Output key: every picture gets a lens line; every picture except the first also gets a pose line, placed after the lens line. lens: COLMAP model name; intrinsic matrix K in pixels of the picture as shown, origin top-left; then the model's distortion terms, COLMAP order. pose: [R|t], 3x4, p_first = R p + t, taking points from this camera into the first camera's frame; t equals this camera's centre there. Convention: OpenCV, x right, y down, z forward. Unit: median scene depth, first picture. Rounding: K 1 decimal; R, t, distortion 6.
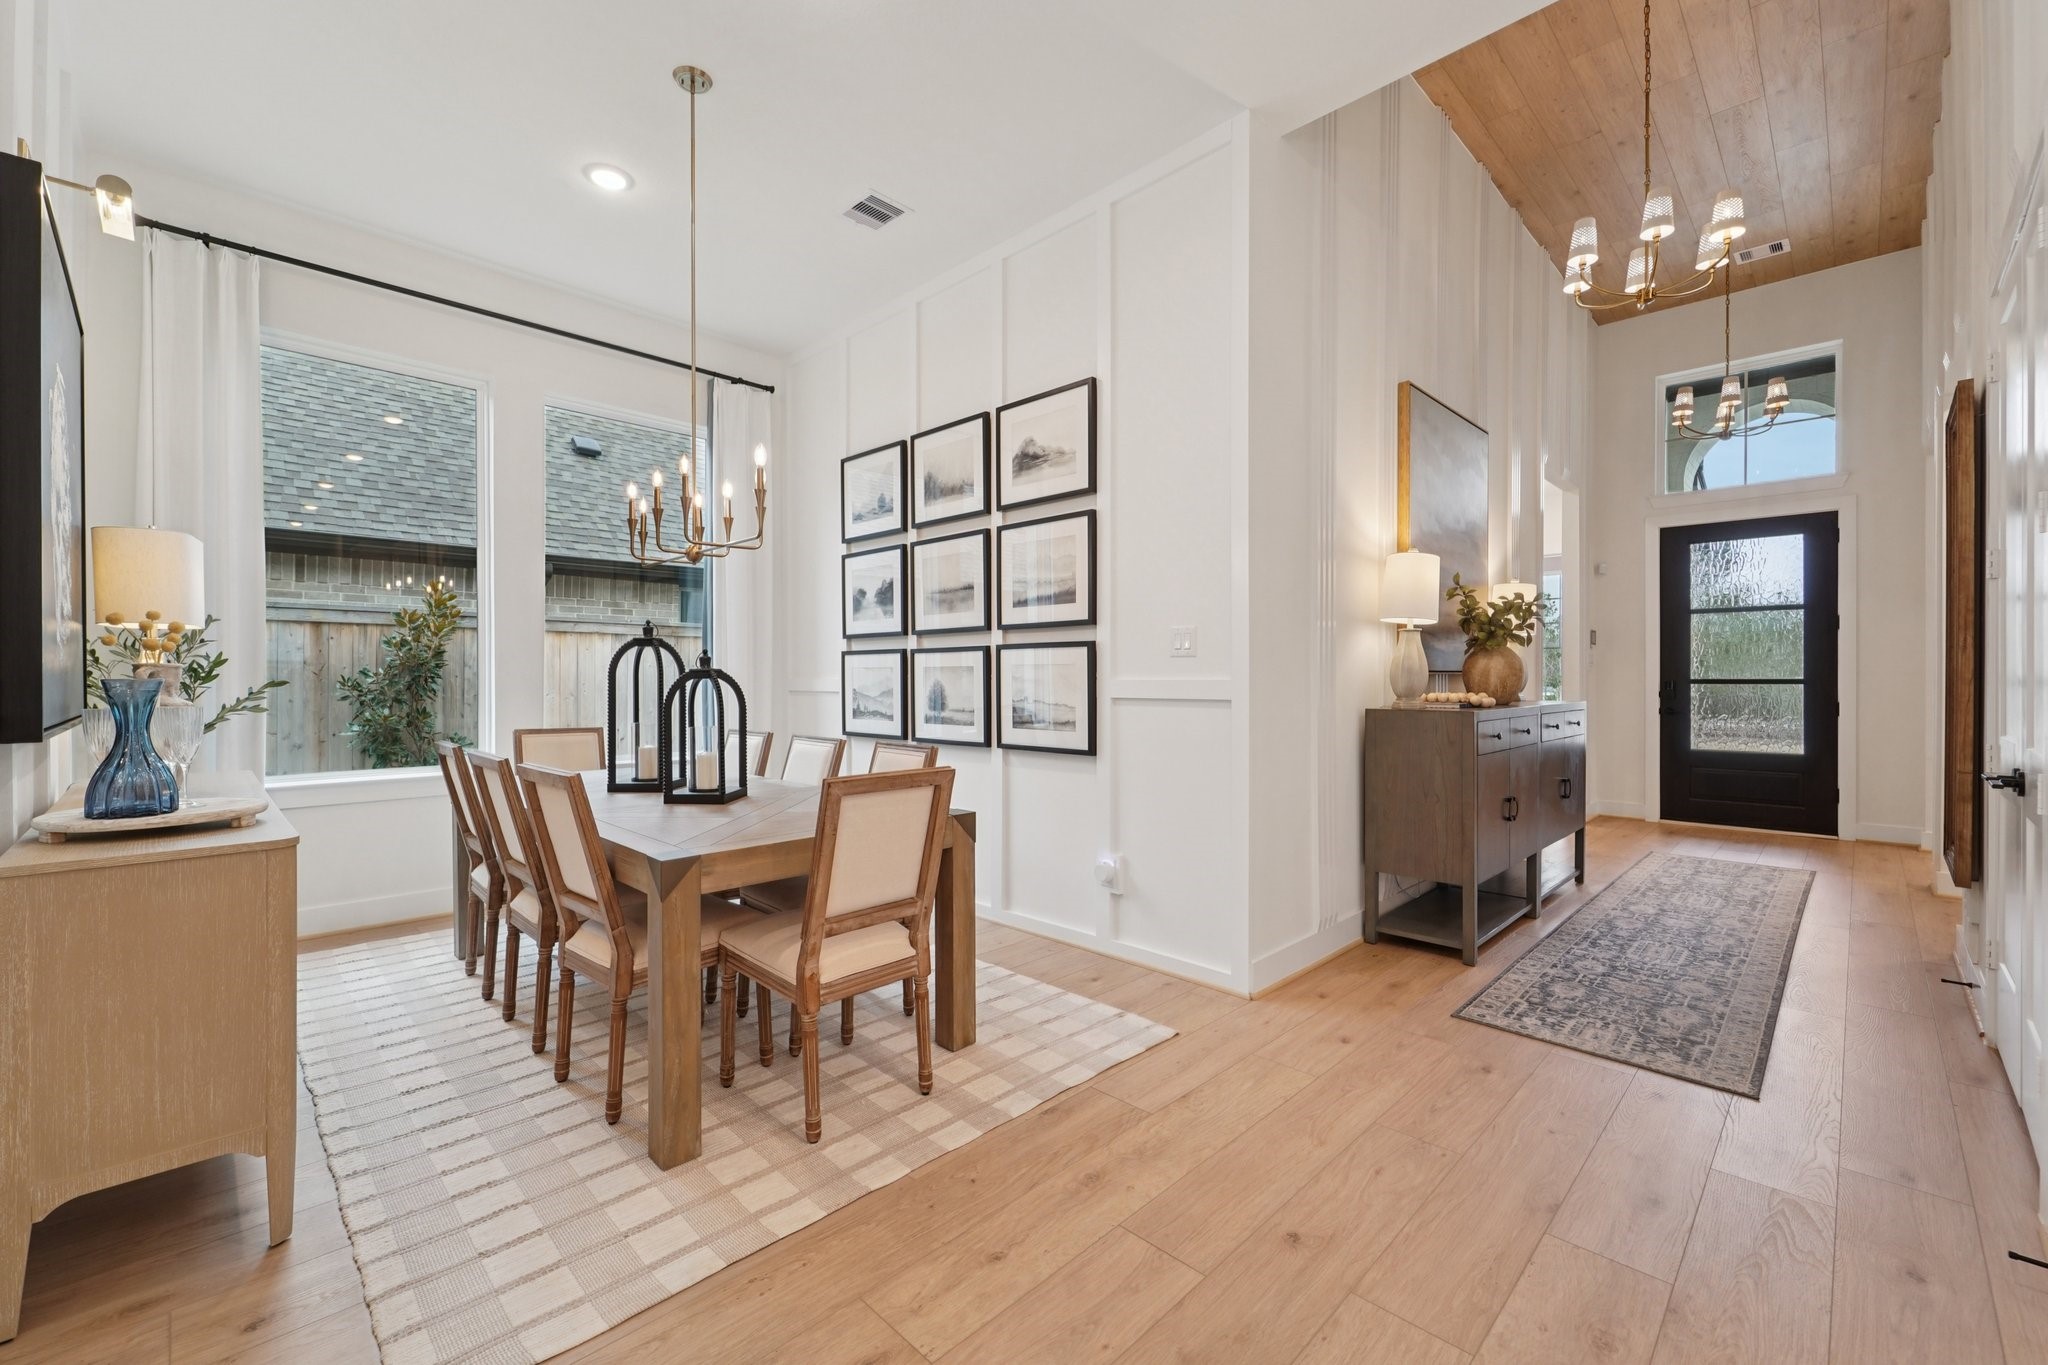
lens RADIAL K [[842.5, 0, 1026.4], [0, 842.5, 685.0], [0, 0, 1]] dist [0.009000, -0.003747]
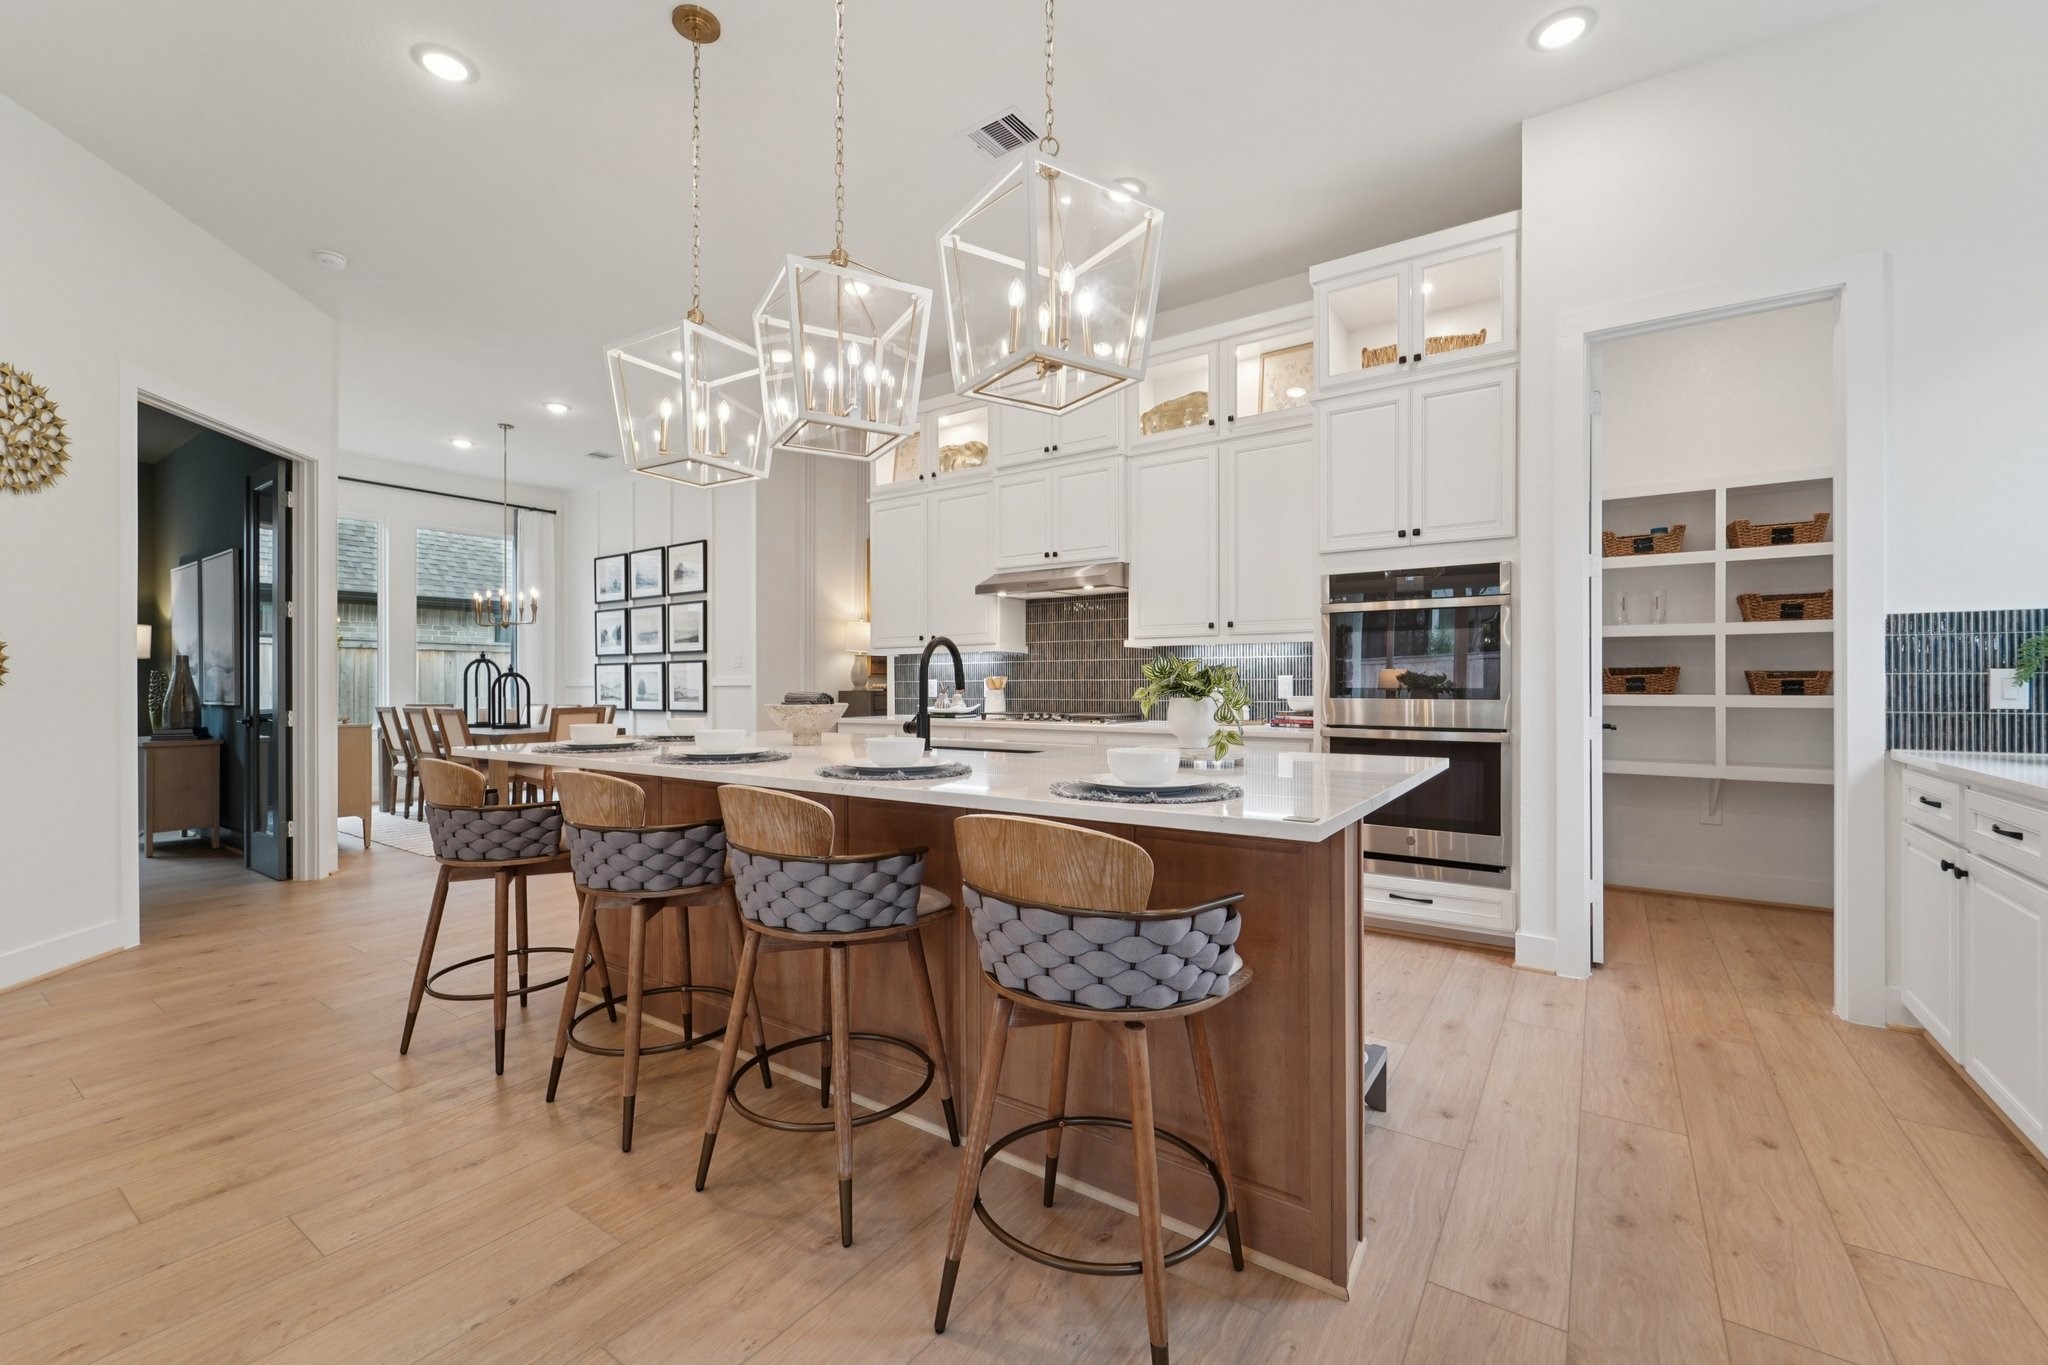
lens RADIAL K [[842.5, 0, 1022.0], [0, 842.5, 683.9], [0, 0, 1]] dist [0.009000, -0.003747]
pose [[0.984948, -0.003294, 0.172819, 0.454163], [0.005176, 0.999932, -0.010438, 0.032787], [-0.172773, 0.011175, 0.984898, -1.154157]]
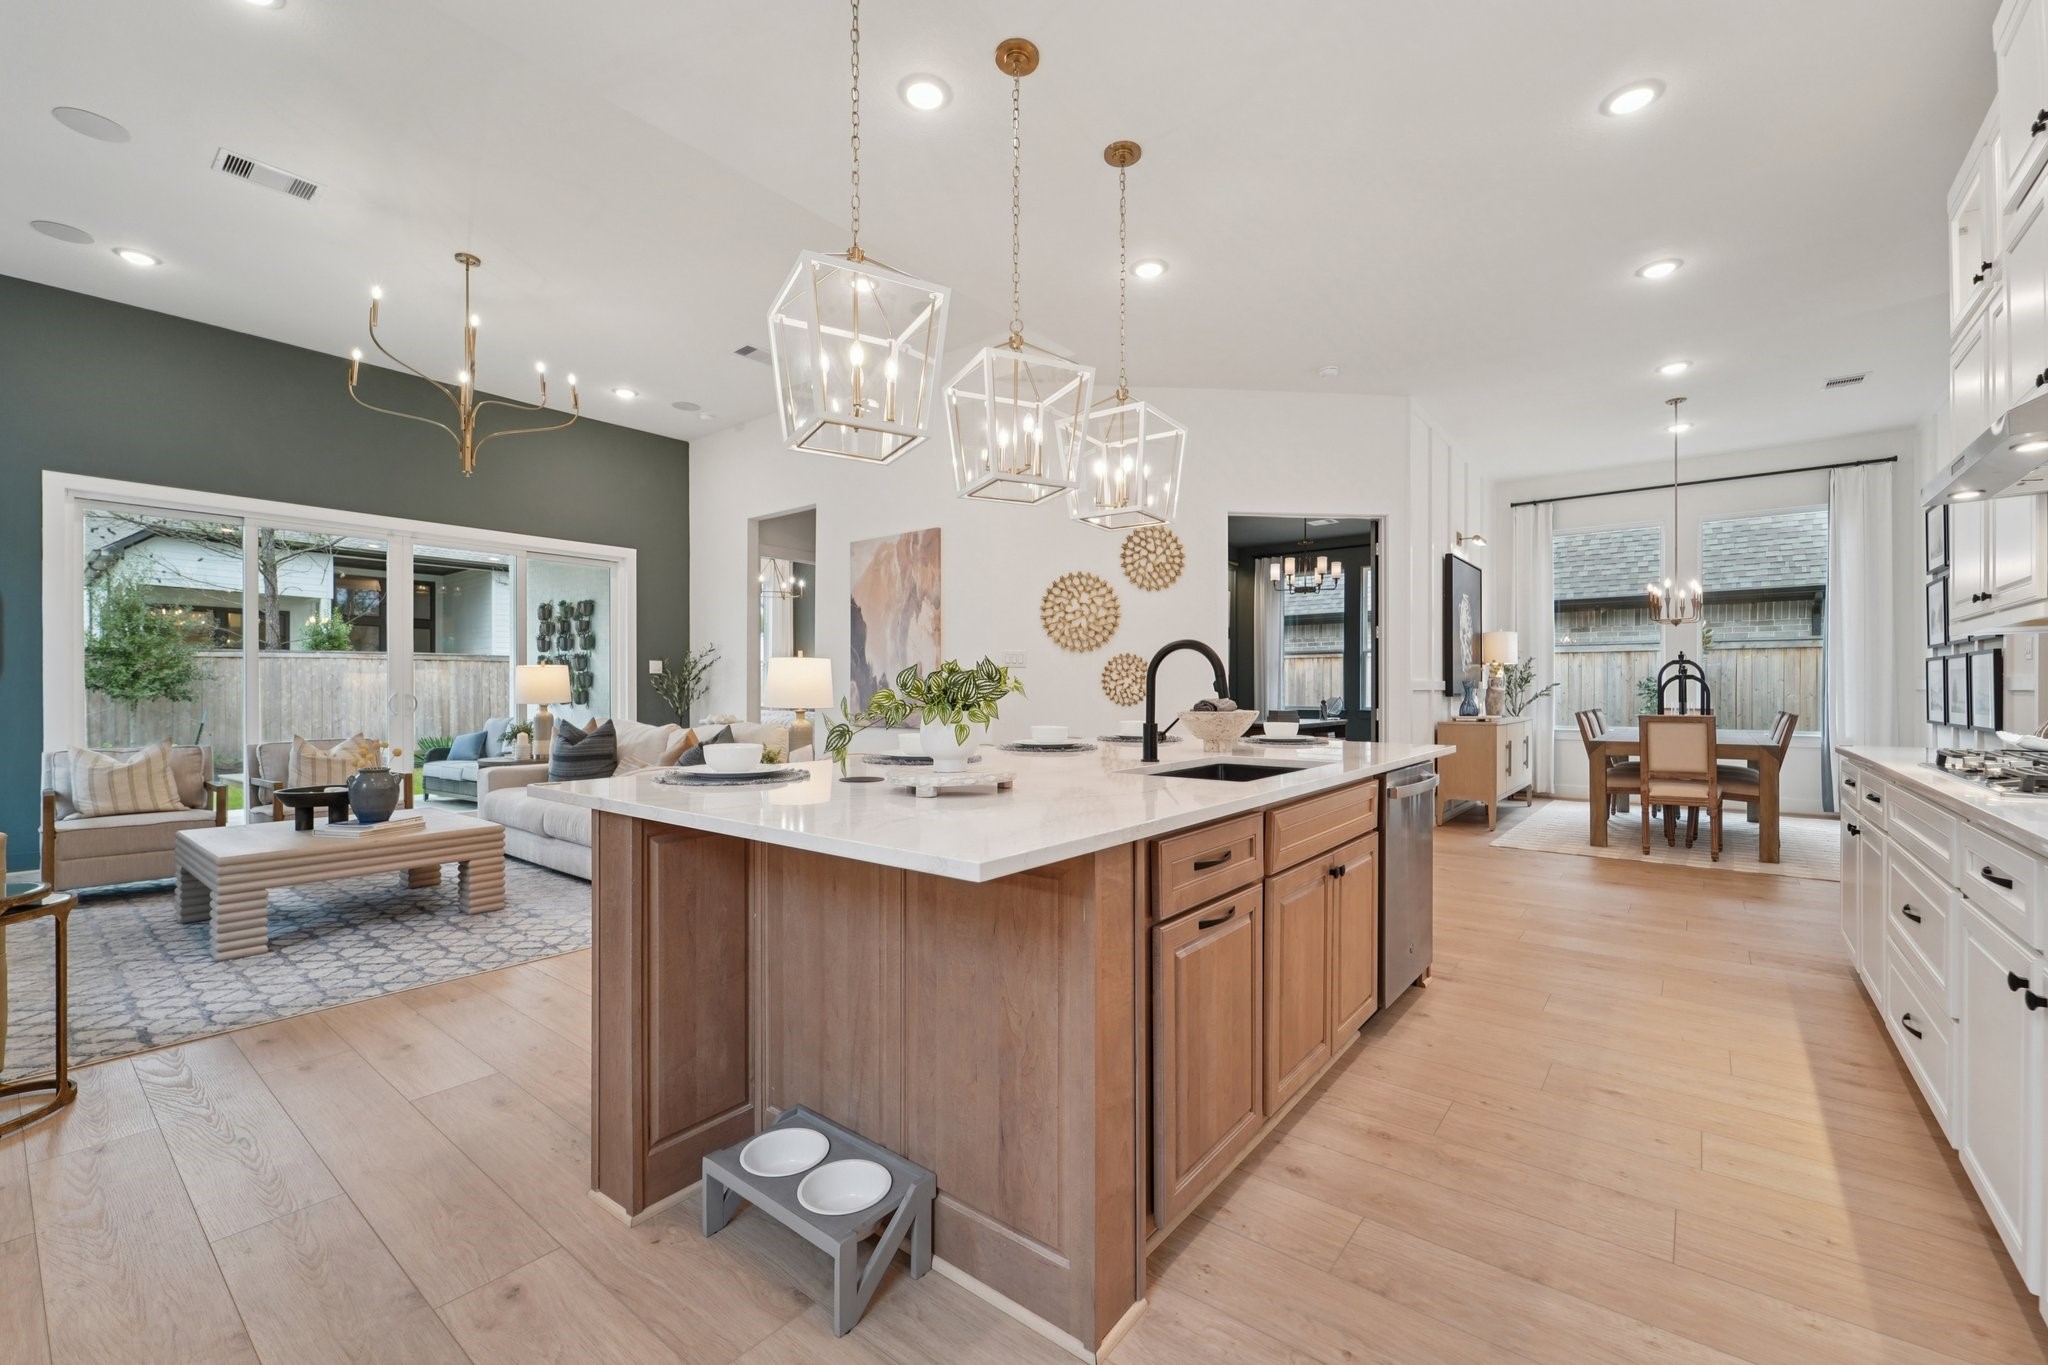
lens RADIAL K [[842.5, 0, 1024.7], [0, 842.5, 687.7], [0, 0, 1]] dist [0.009000, -0.003747]
pose [[0.106070, -0.005783, -0.994342, 1.131814], [-0.005992, 0.999961, -0.006455, 0.028494], [0.994341, 0.006643, 0.106031, -0.626635]]
